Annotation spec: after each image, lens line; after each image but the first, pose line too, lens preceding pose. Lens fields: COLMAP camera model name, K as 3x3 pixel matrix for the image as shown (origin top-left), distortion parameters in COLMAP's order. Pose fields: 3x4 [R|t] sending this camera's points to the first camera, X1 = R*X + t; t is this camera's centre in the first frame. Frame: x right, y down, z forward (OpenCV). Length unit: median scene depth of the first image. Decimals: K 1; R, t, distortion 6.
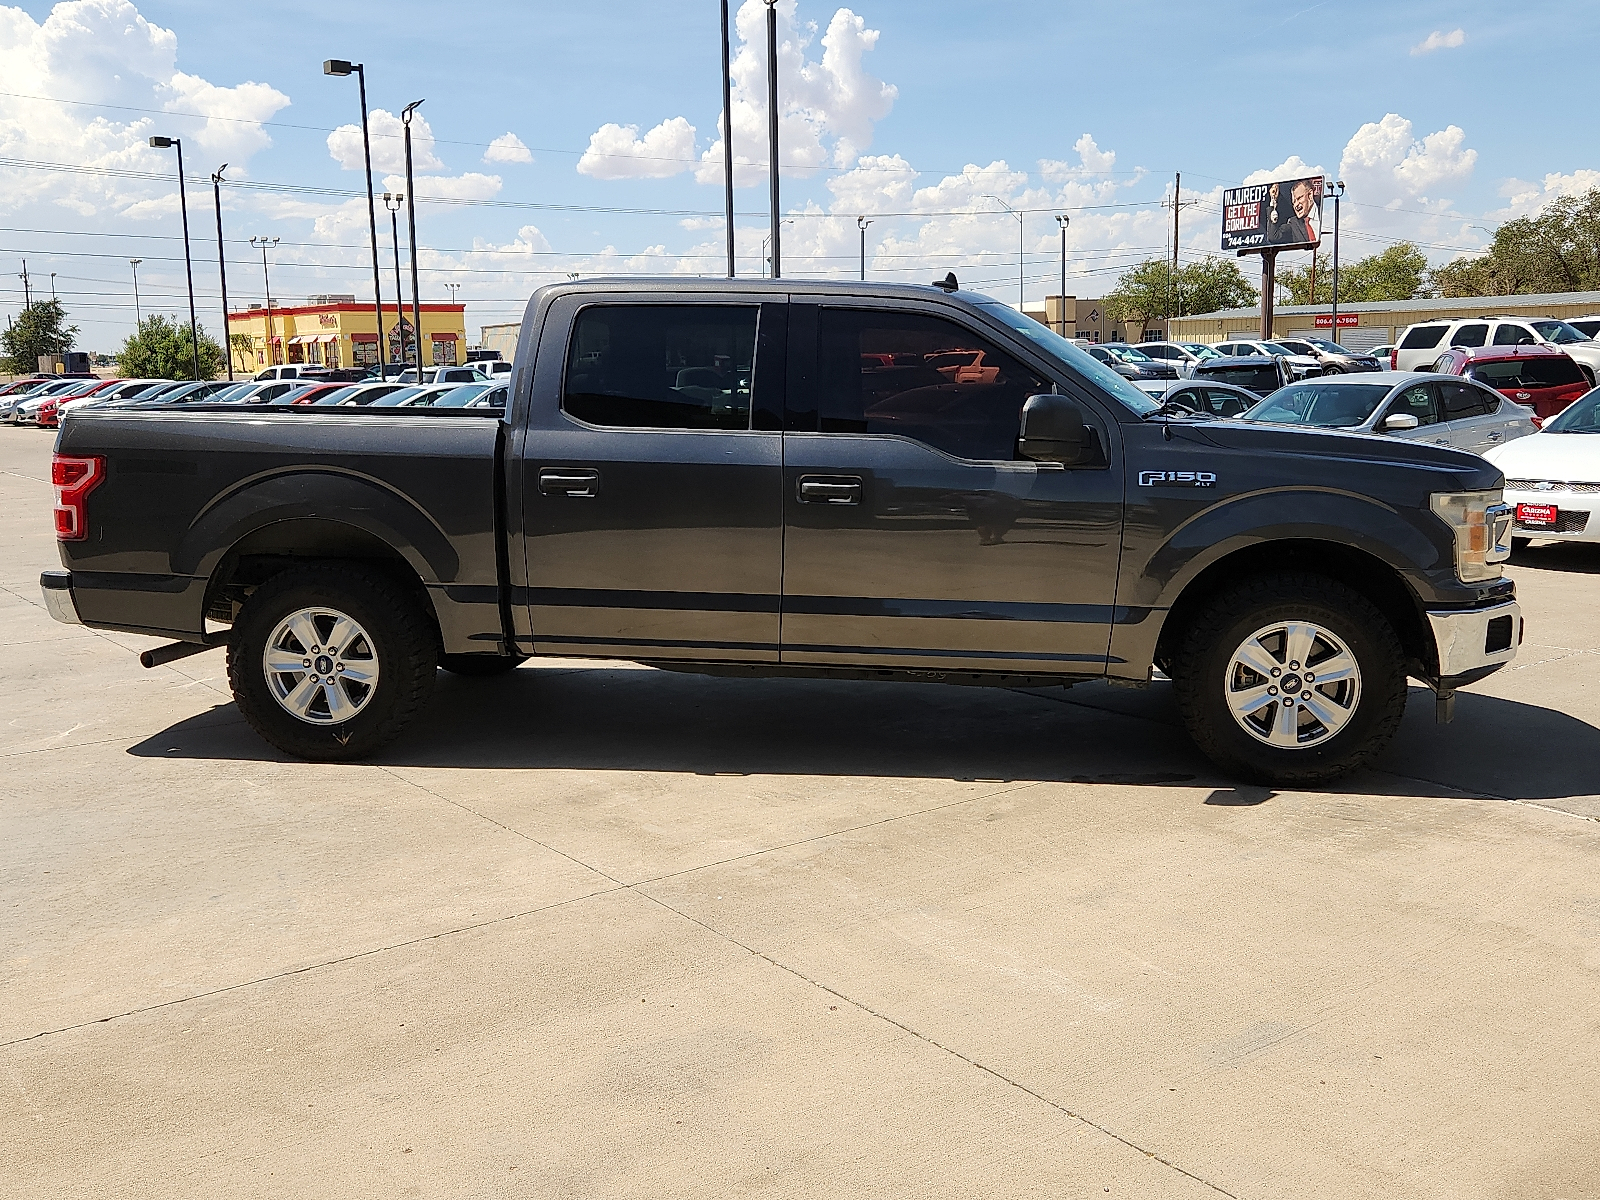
lens RADIAL K [[1512.0, 0, 800.0], [0, 1512.0, 600.0], [0, 0, 1]] dist [0.069519, -0.070840]
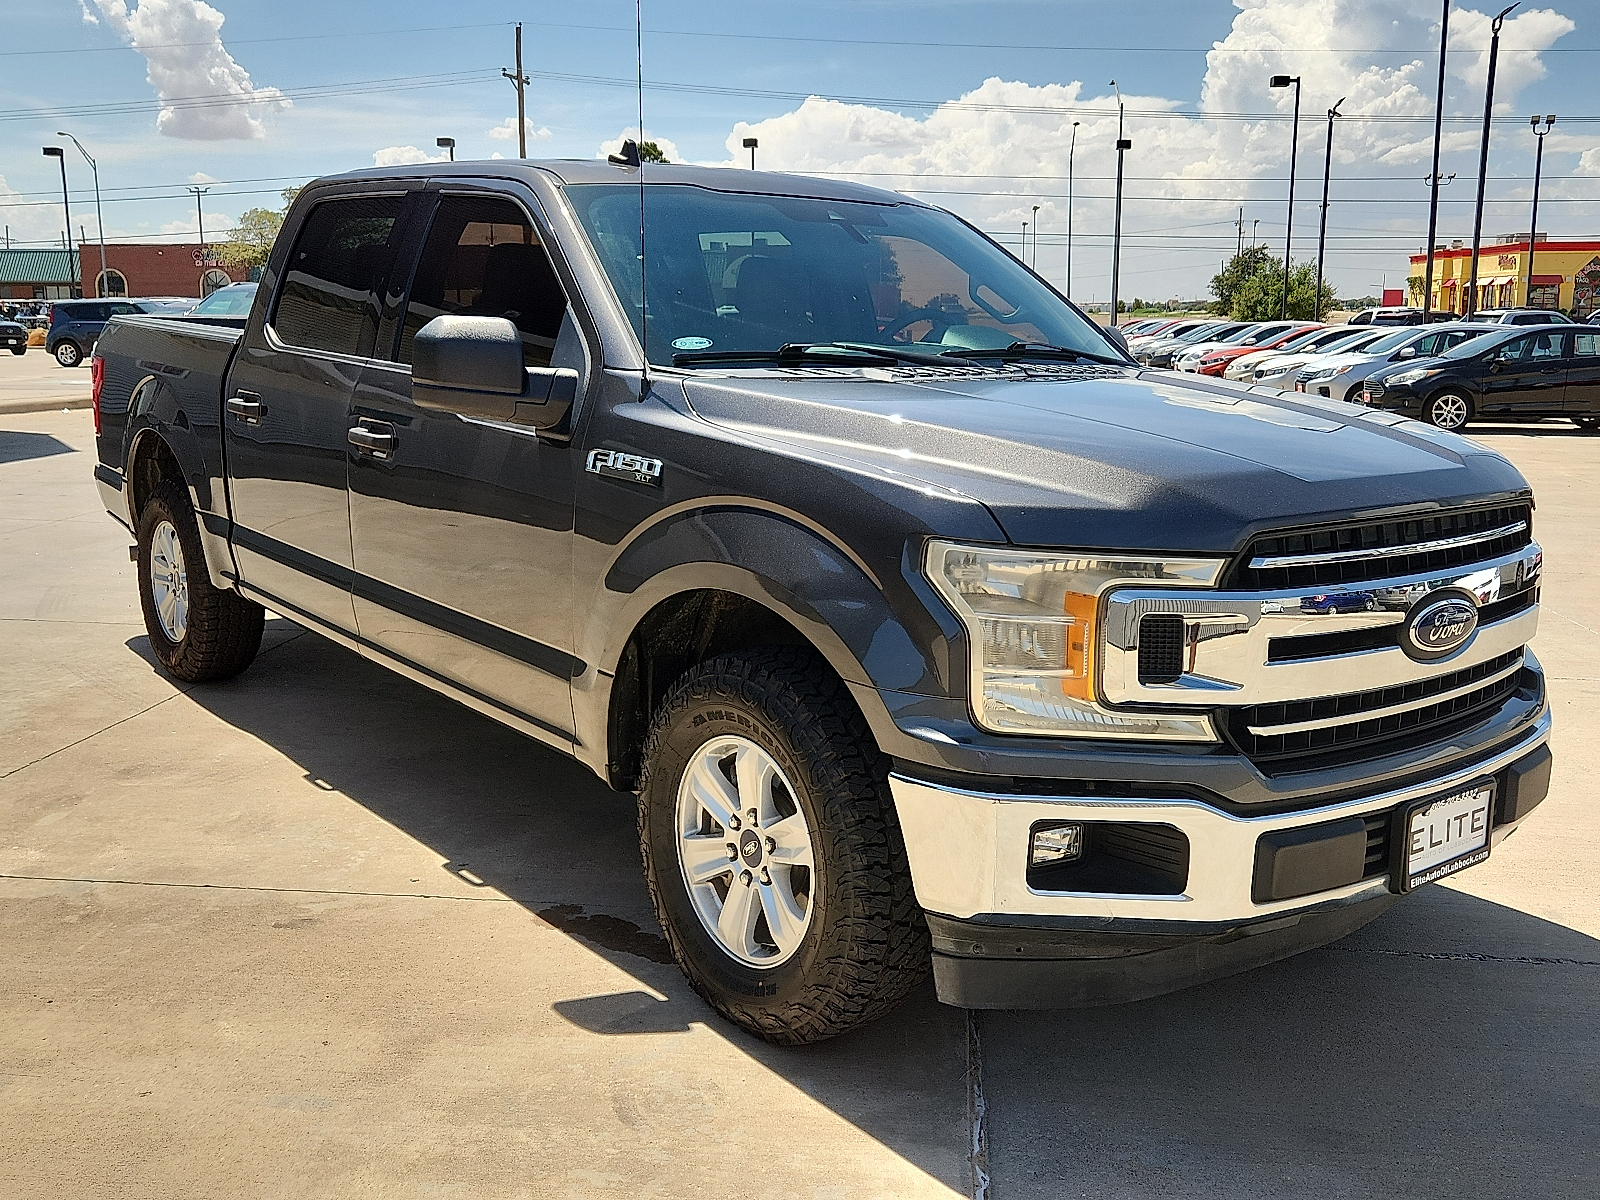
lens RADIAL K [[1512.0, 0, 800.0], [0, 1512.0, 600.0], [0, 0, 1]] dist [0.069519, -0.070840]
pose [[0.728646, 0.146947, -0.668940, 0.613627], [-0.123509, 0.988892, 0.082698, -0.074020], [0.673662, 0.022363, 0.738701, 0.526202]]
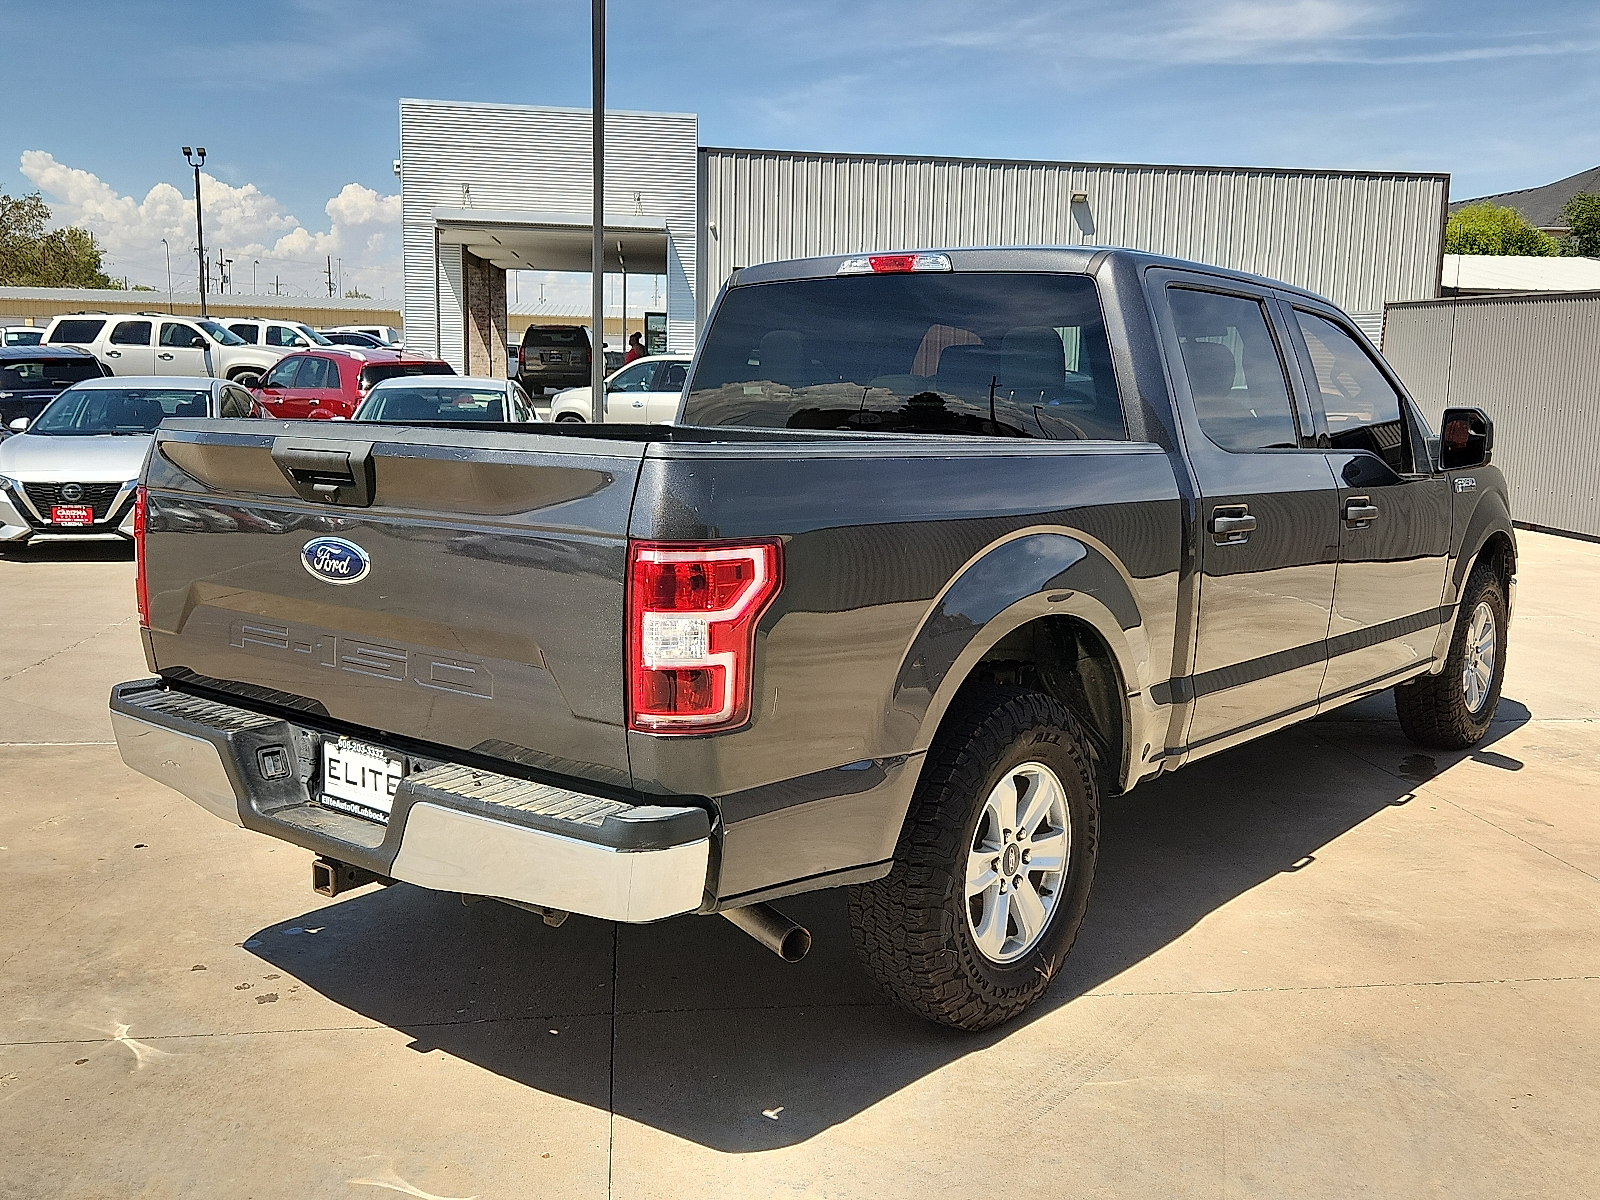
lens RADIAL K [[1512.0, 0, 800.0], [0, 1512.0, 600.0], [0, 0, 1]] dist [0.069519, -0.070840]
pose [[0.516121, -0.106696, 0.849844, -0.817291], [0.104957, 0.992612, 0.060878, -0.099182], [-0.850061, 0.057777, 0.523506, 0.724572]]
